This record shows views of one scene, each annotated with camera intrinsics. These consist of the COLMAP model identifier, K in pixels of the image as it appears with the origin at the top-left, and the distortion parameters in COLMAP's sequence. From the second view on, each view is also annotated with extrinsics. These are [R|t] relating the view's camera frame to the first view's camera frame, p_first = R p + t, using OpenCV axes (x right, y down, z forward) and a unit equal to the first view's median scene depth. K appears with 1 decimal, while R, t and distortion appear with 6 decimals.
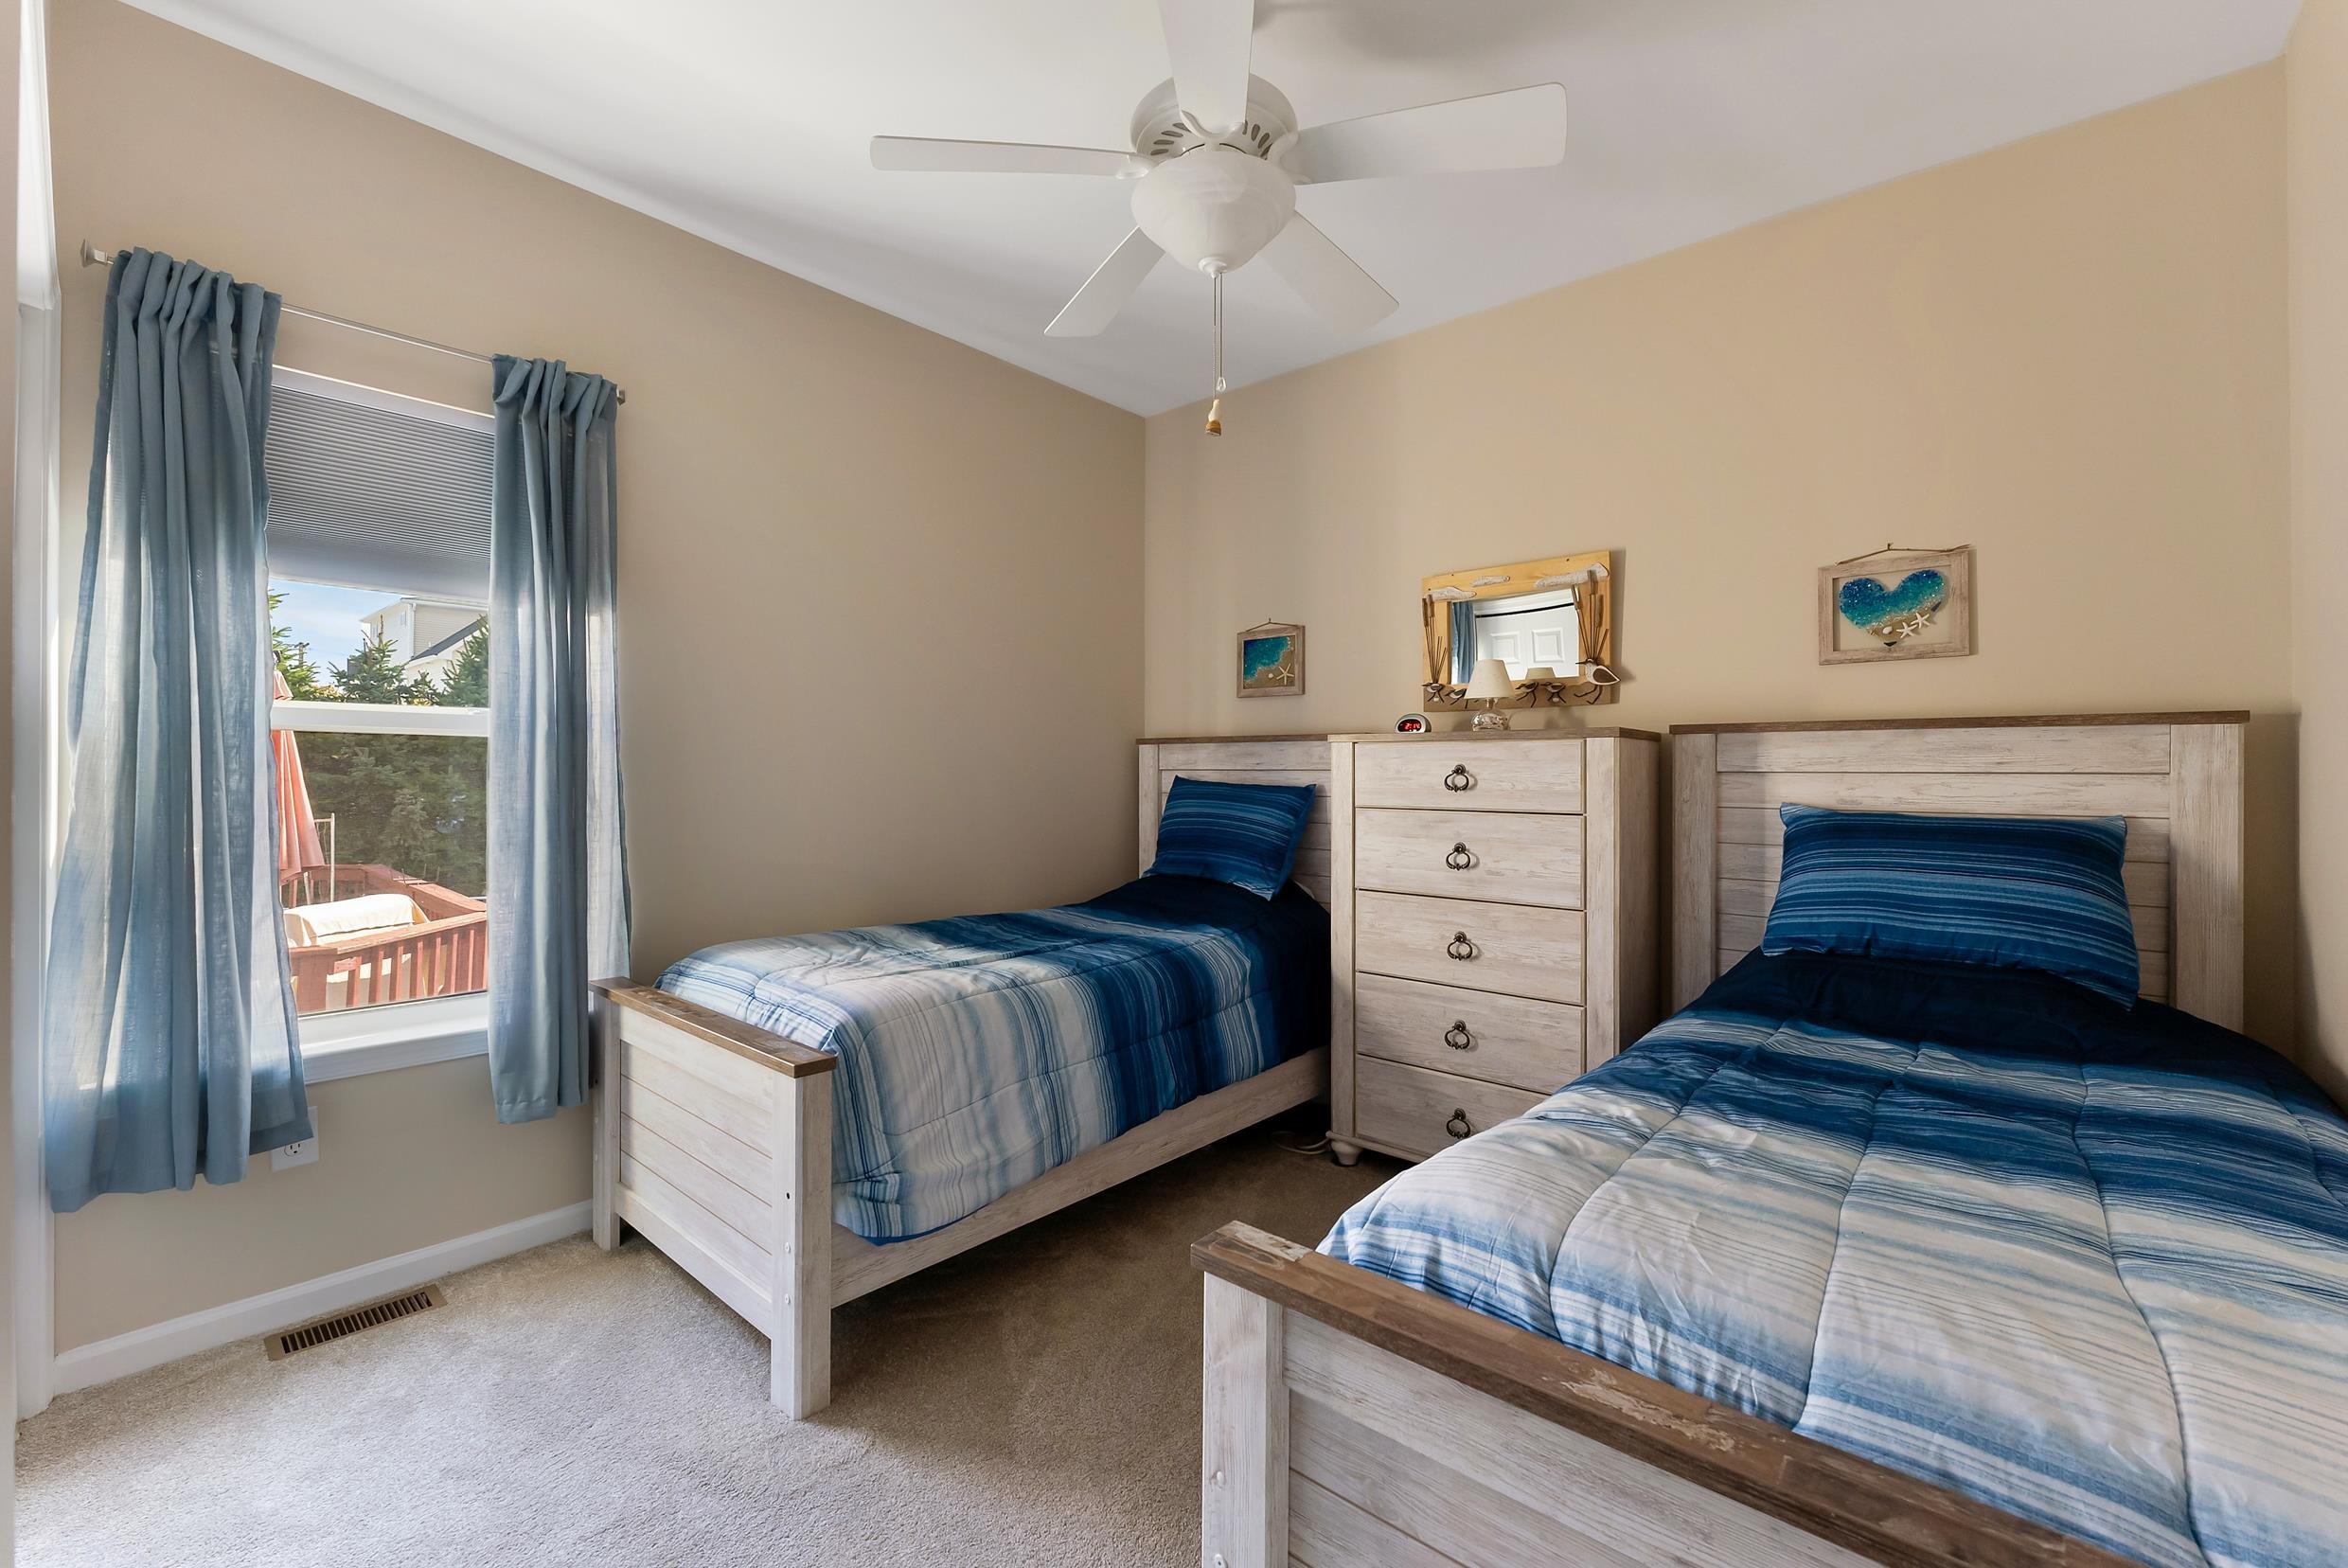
lens RADIAL K [[958.2, 0, 1154.2], [0, 958.2, 779.5], [0, 0, 1]] dist [0.001073, 0.000013]
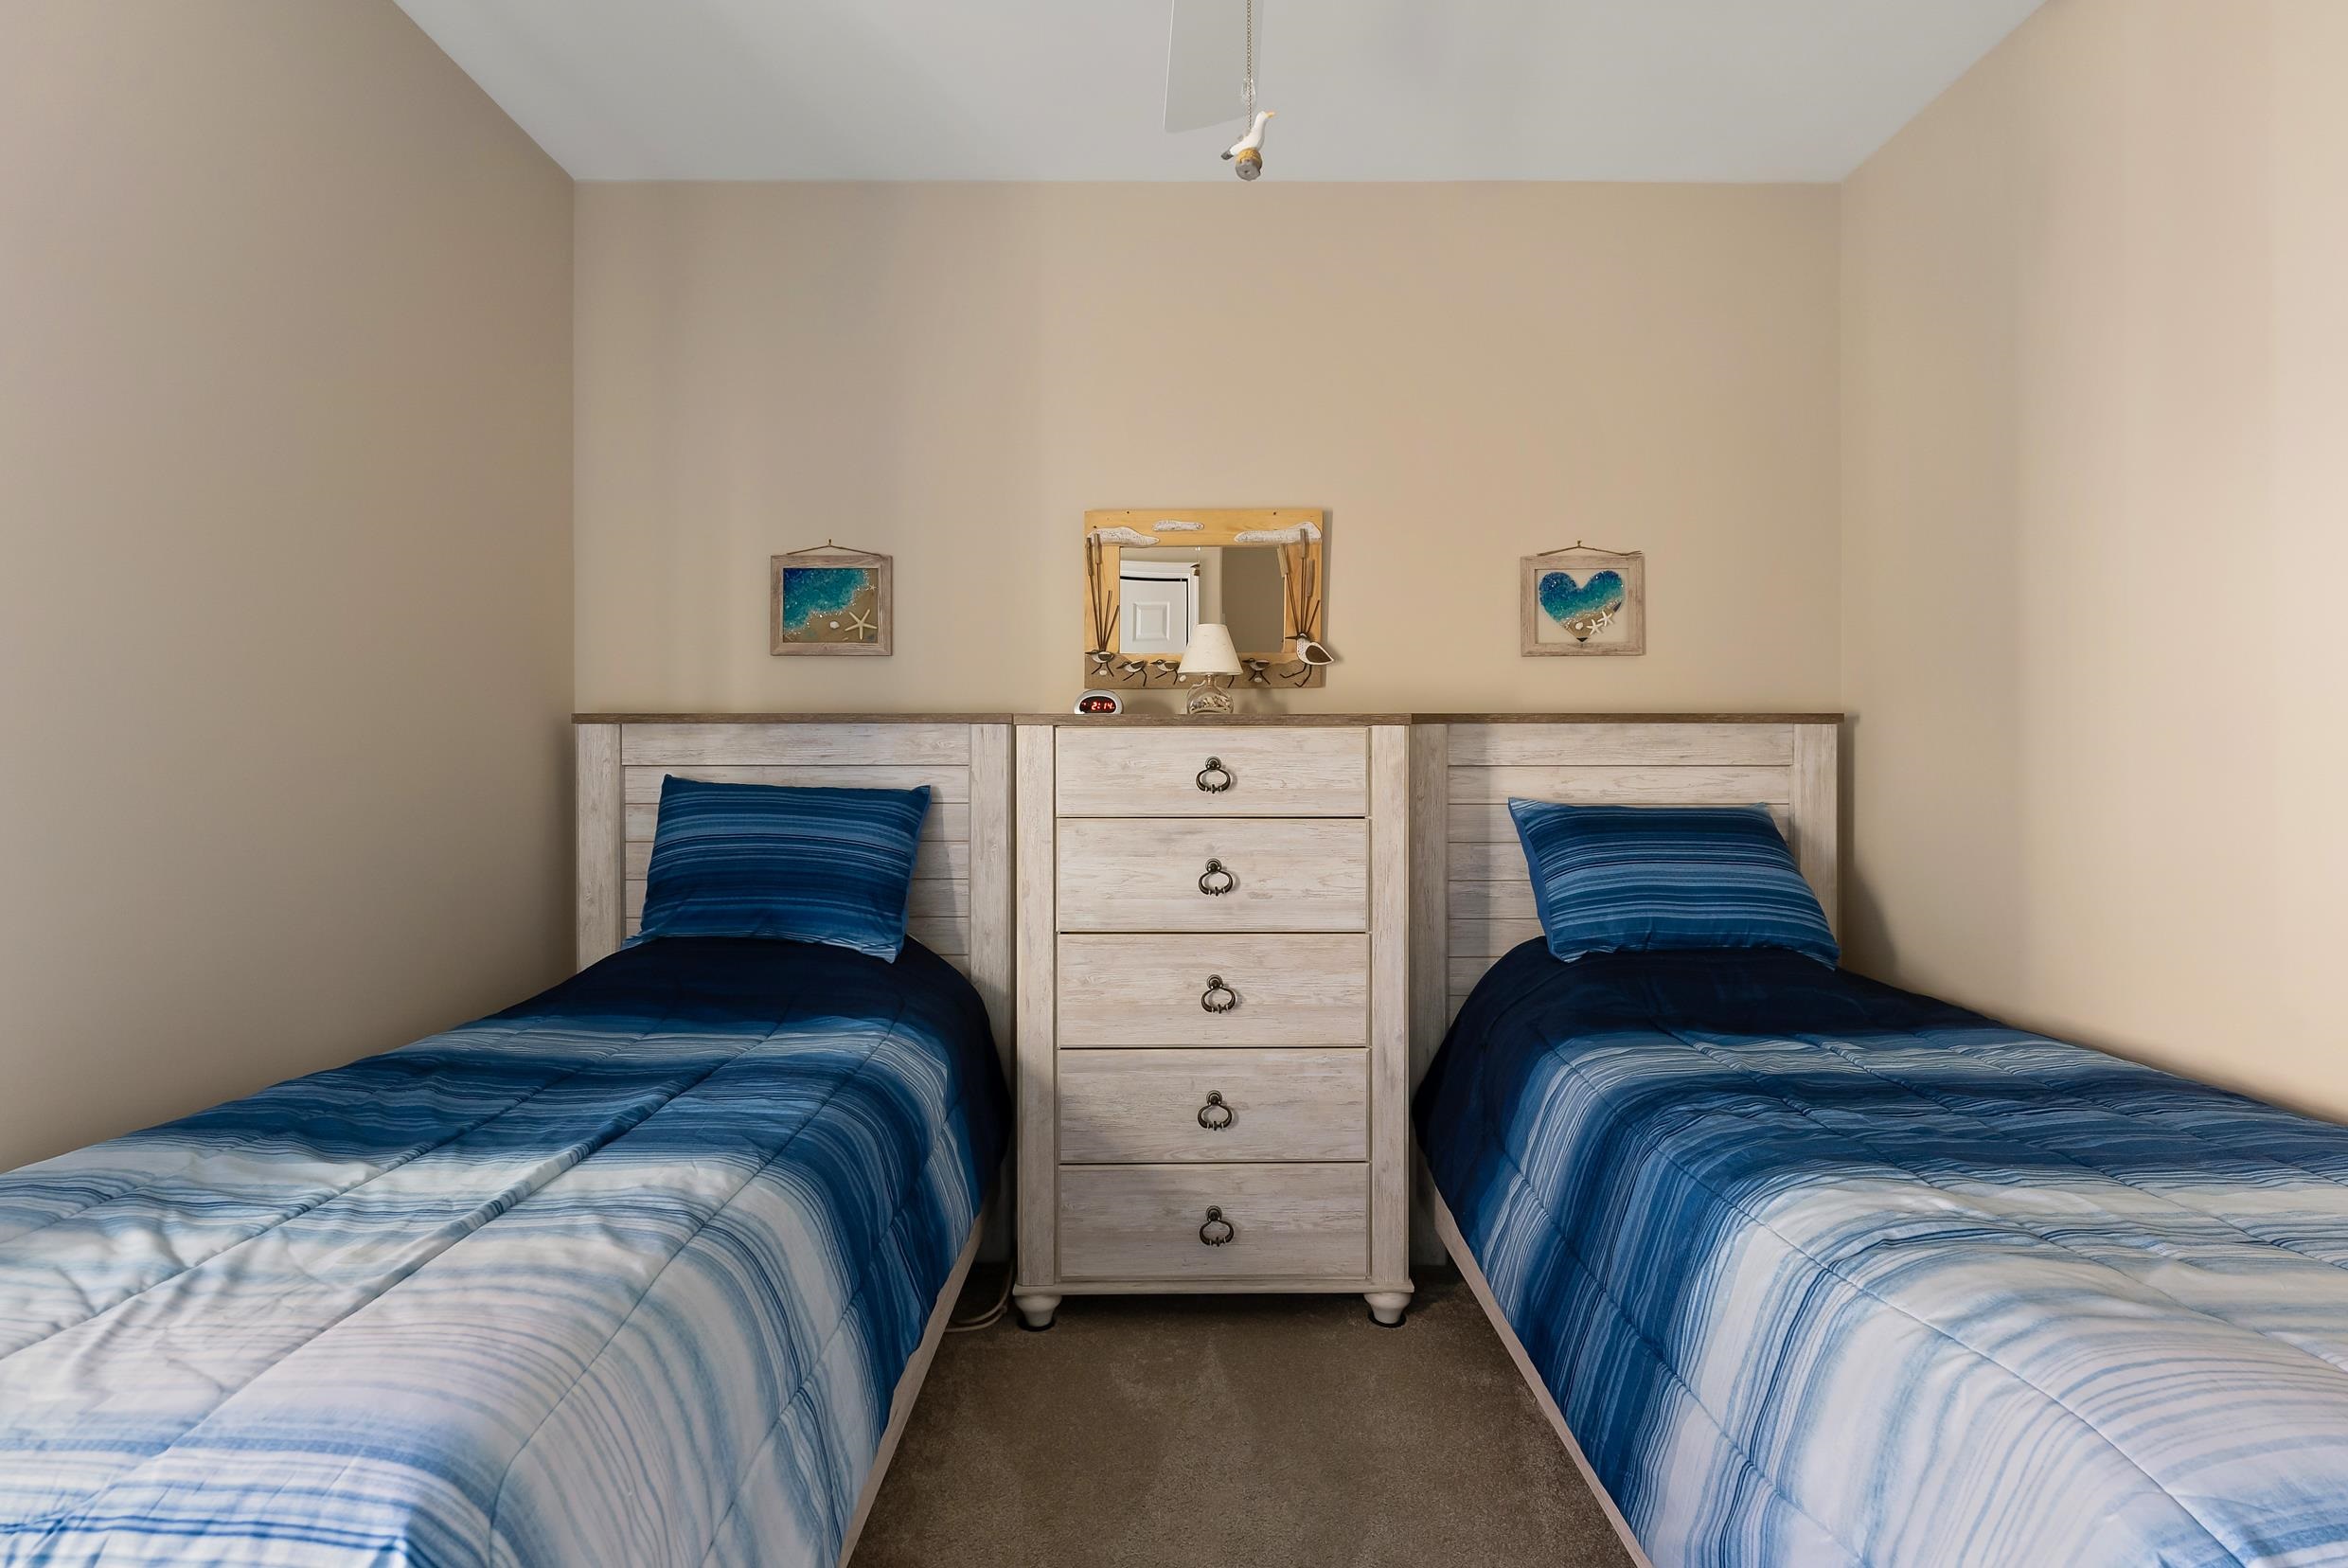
lens RADIAL K [[1065.6, 0, 1181.7], [0, 1065.6, 776.3], [0, 0, 1]] dist [-0.004401, -0.000105]
pose [[0.744289, -0.009807, 0.667786, -0.268017], [0.009847, 0.999945, 0.003711, -0.003795], [-0.667785, 0.003813, 0.744344, 0.385298]]
